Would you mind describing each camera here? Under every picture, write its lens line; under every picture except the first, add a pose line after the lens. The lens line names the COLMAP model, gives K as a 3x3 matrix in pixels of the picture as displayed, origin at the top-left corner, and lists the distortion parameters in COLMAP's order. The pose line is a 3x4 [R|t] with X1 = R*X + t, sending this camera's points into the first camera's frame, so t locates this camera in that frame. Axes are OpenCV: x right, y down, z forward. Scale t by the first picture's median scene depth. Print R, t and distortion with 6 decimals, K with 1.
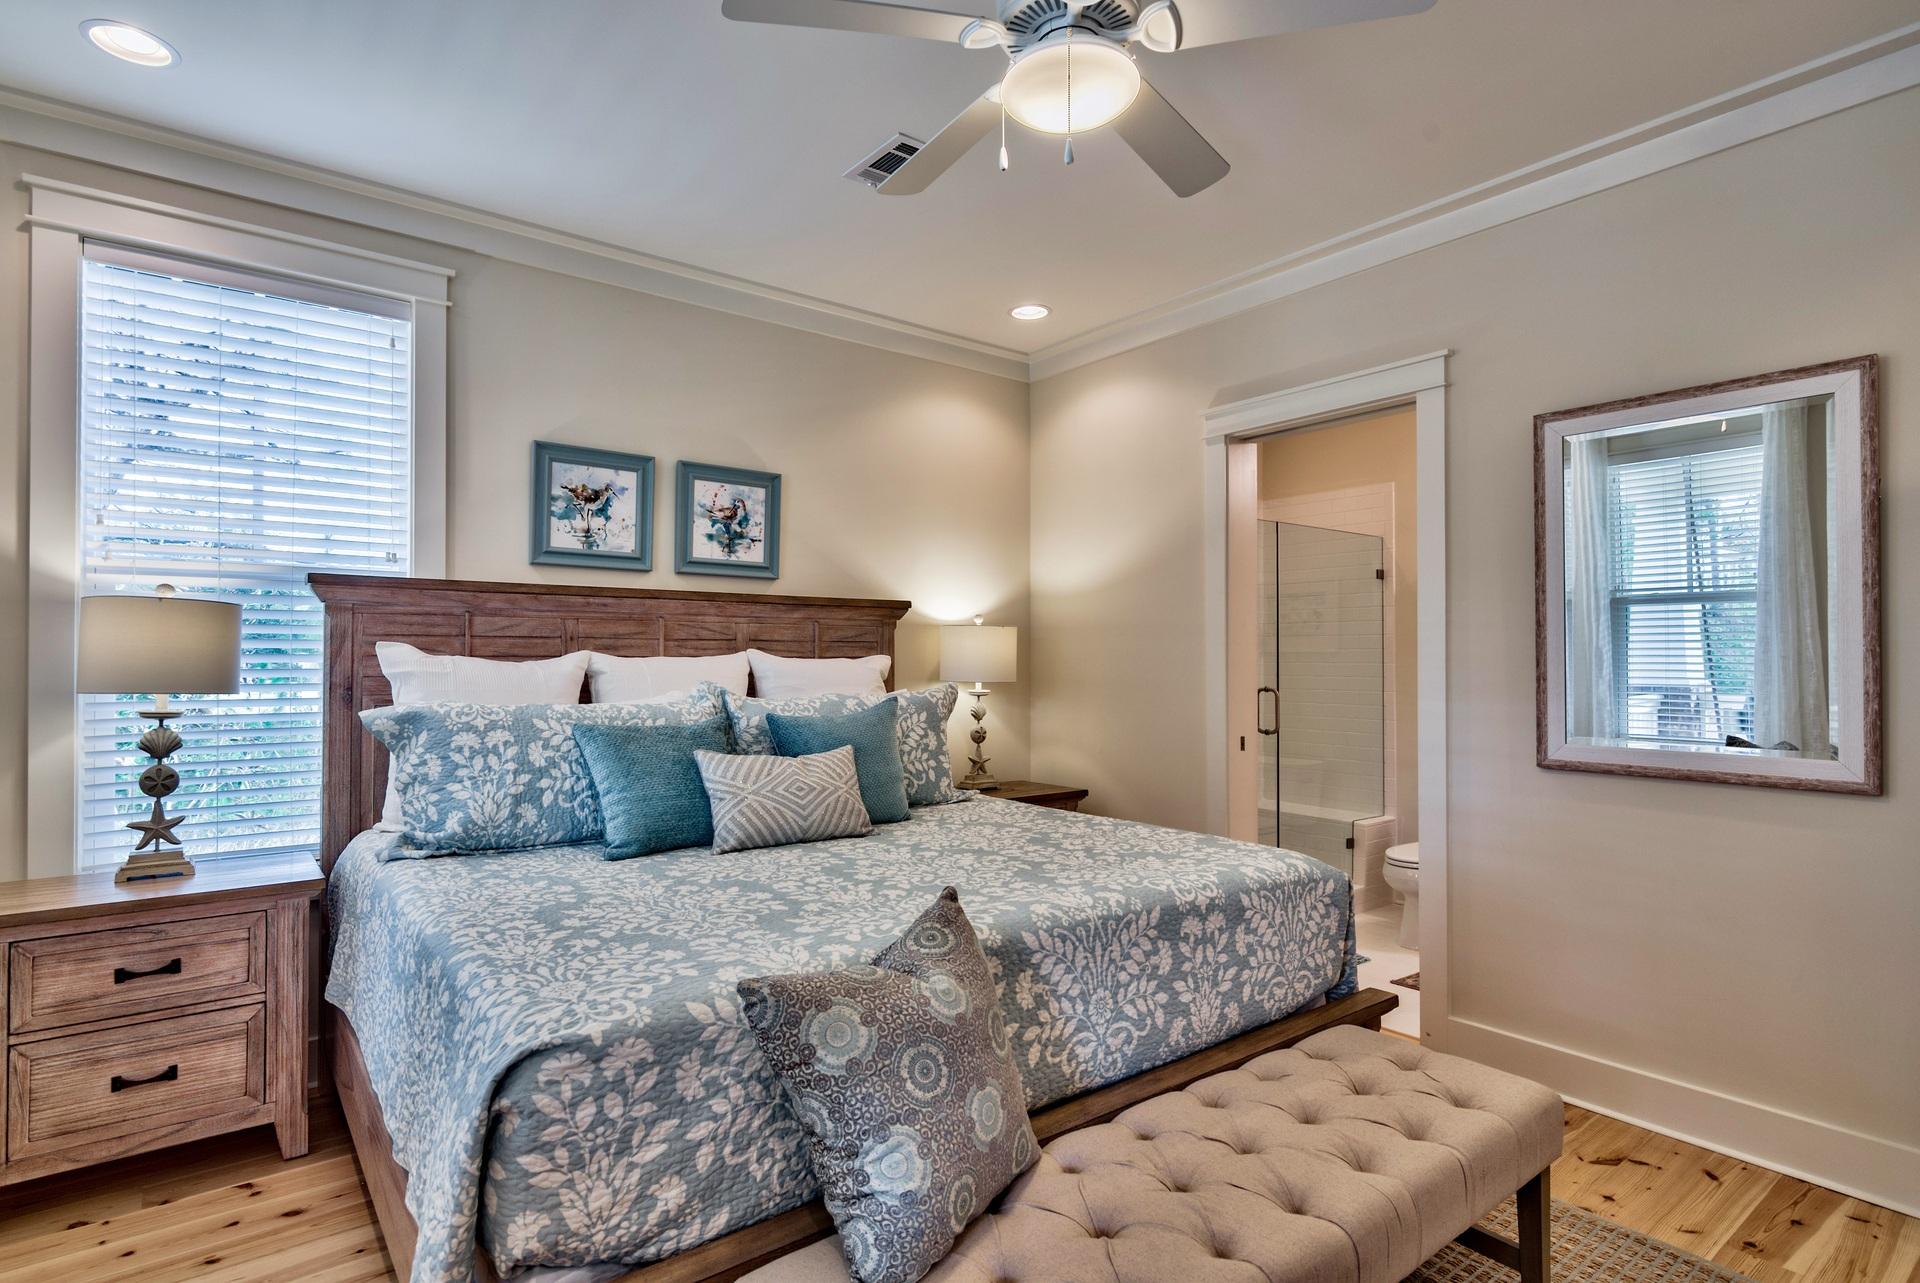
lens RADIAL K [[964.5, 0, 972.2], [0, 964.5, 643.8], [0, 0, 1]] dist [-0.002061, -0.001730]
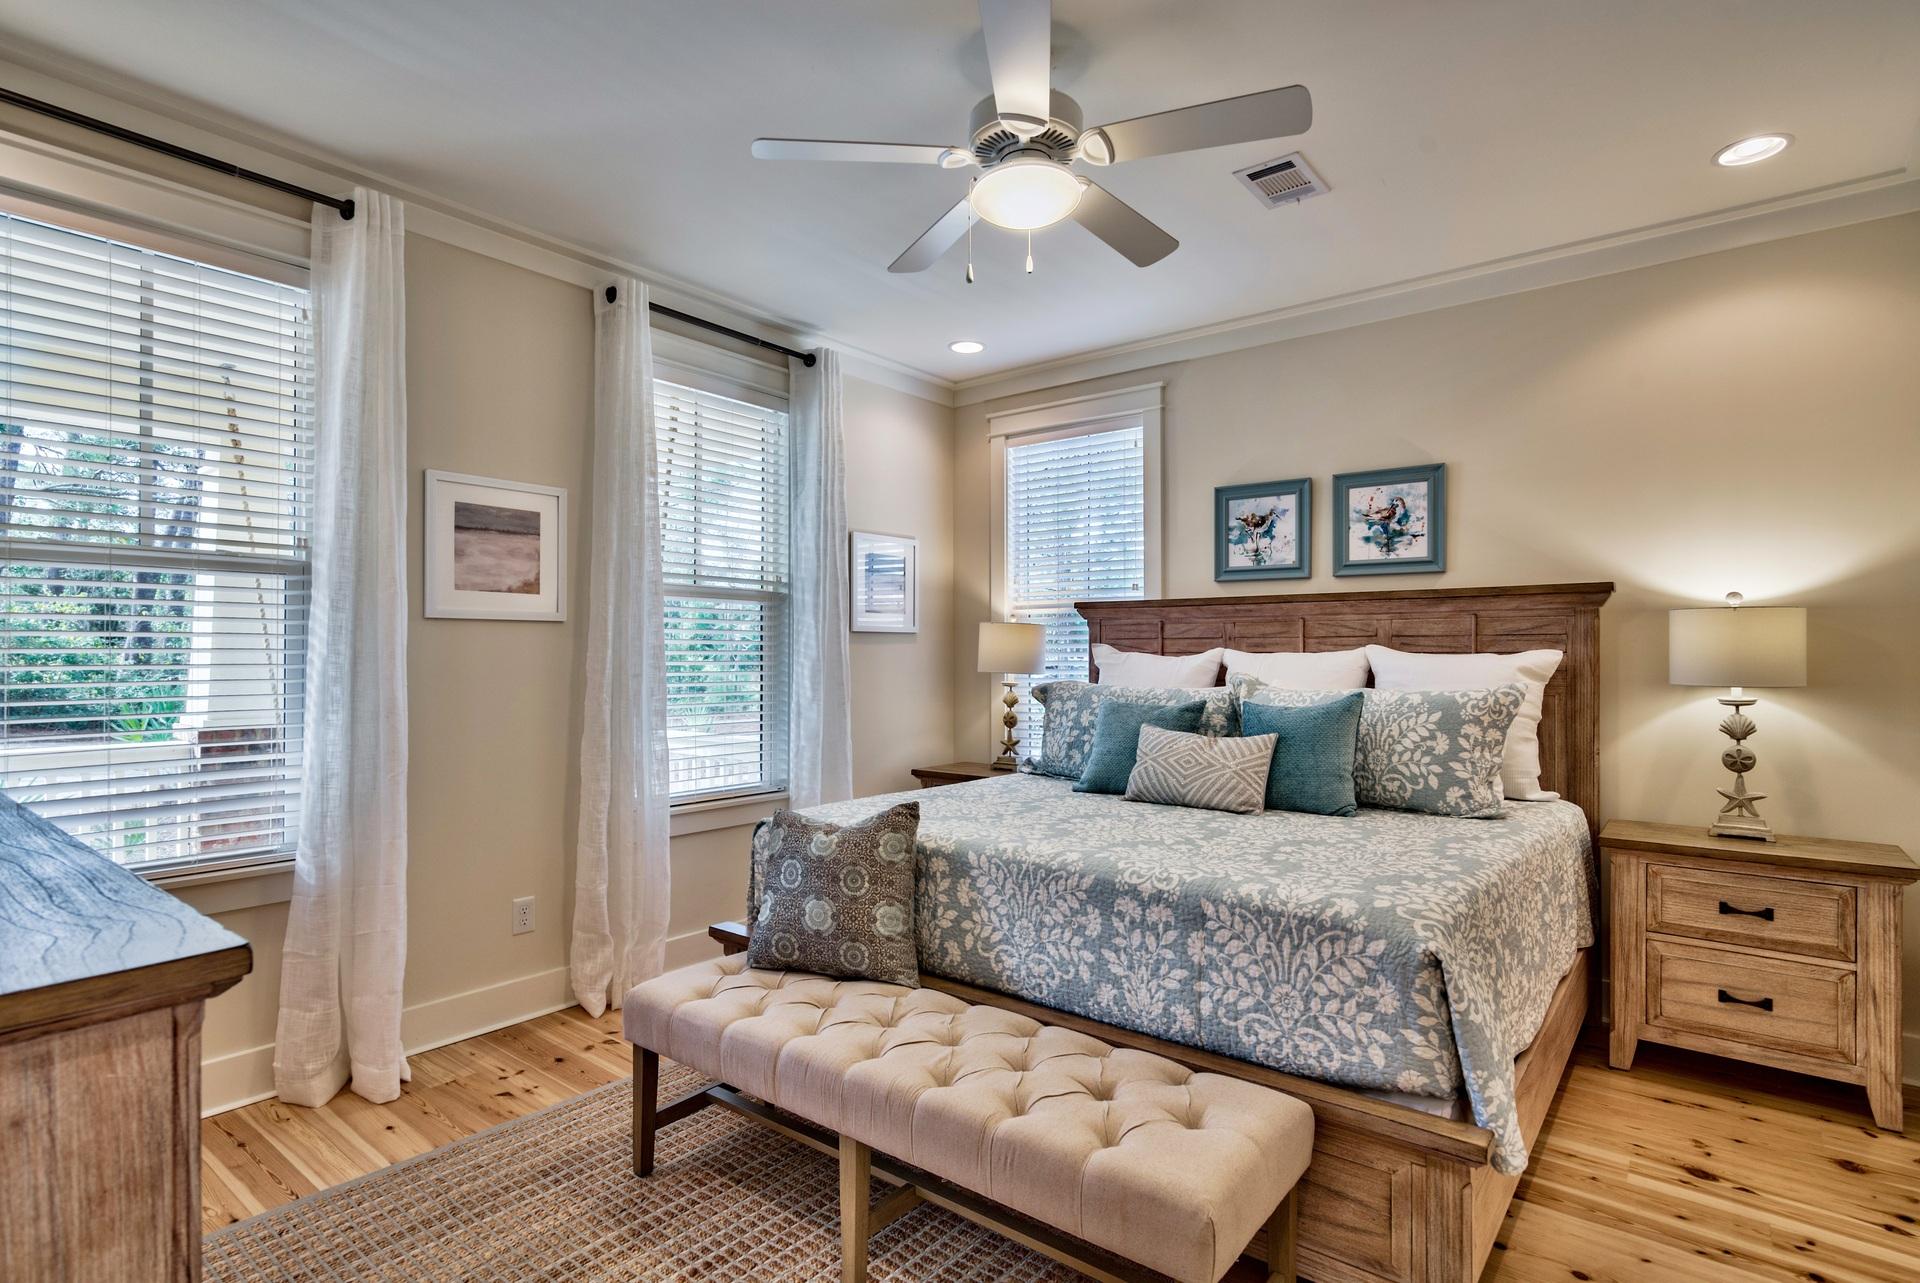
lens RADIAL K [[964.5, 0, 956.9], [0, 964.5, 644.3], [0, 0, 1]] dist [-0.002061, -0.001730]
pose [[0.232768, -0.013303, -0.972441, 0.744651], [0.014013, 0.999849, -0.010323, 0.010318], [0.972431, -0.011223, 0.232919, 0.357918]]
